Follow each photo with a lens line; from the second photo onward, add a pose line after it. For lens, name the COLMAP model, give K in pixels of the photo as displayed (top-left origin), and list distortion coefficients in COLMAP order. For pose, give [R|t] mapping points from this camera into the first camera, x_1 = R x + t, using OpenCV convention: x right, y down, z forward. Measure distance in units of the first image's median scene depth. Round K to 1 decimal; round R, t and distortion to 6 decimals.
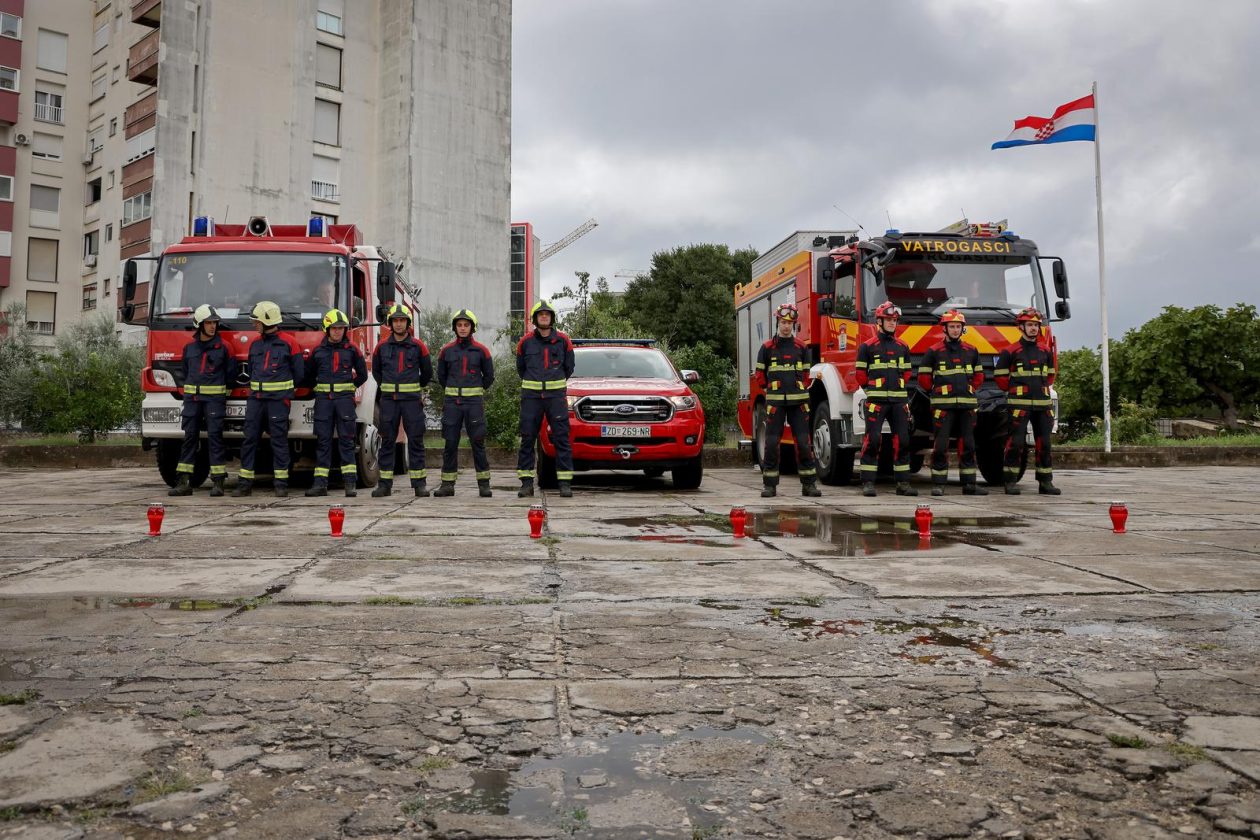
lens RADIAL K [[1015.8, 0, 591.0], [0, 1015.8, 361.3], [0, 0, 1]] dist [-0.069742, 0.069173]
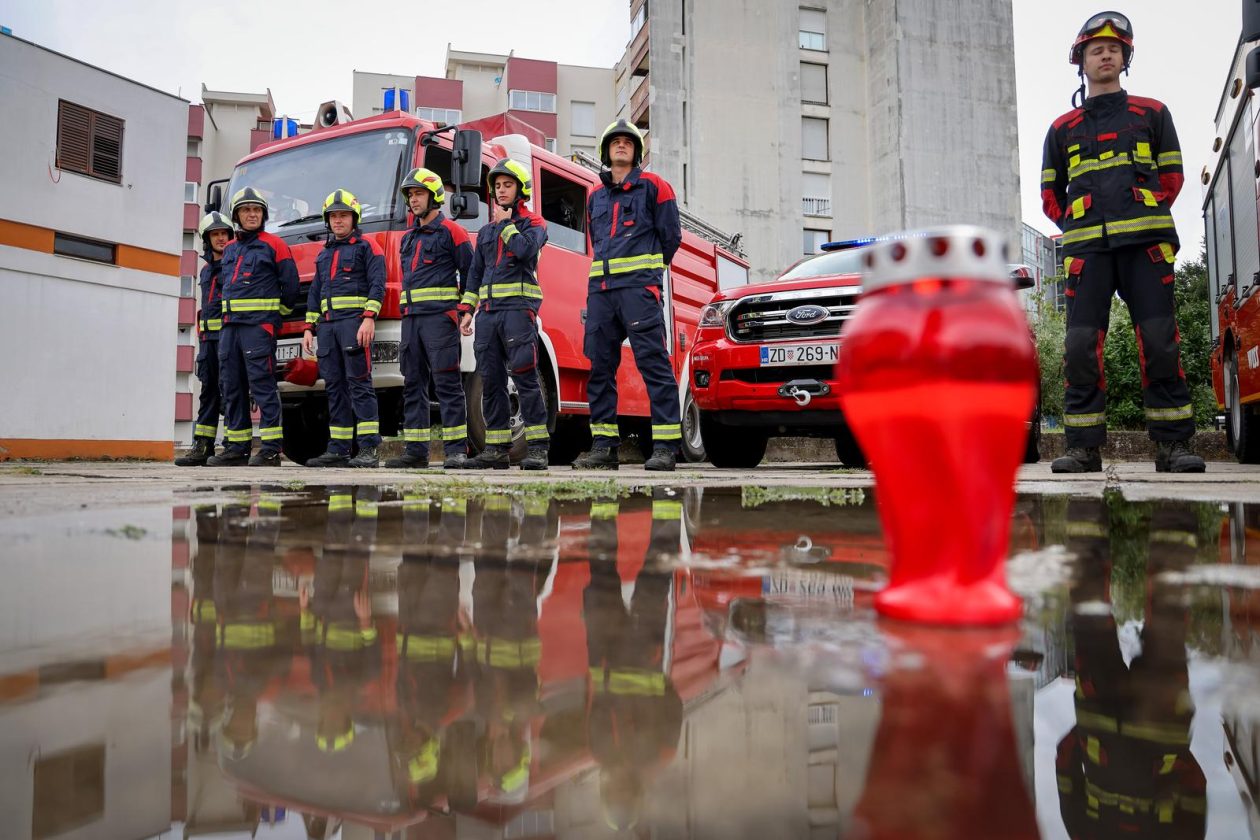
lens RADIAL K [[911.2, 0, 625.8], [0, 911.2, 406.7], [0, 0, 1]] dist [-0.060694, 0.042646]
pose [[0.852183, -0.029577, -0.522407, 0.043601], [0.038635, 0.999233, 0.006450, 0.019291], [0.521815, -0.025679, 0.852672, 0.117495]]
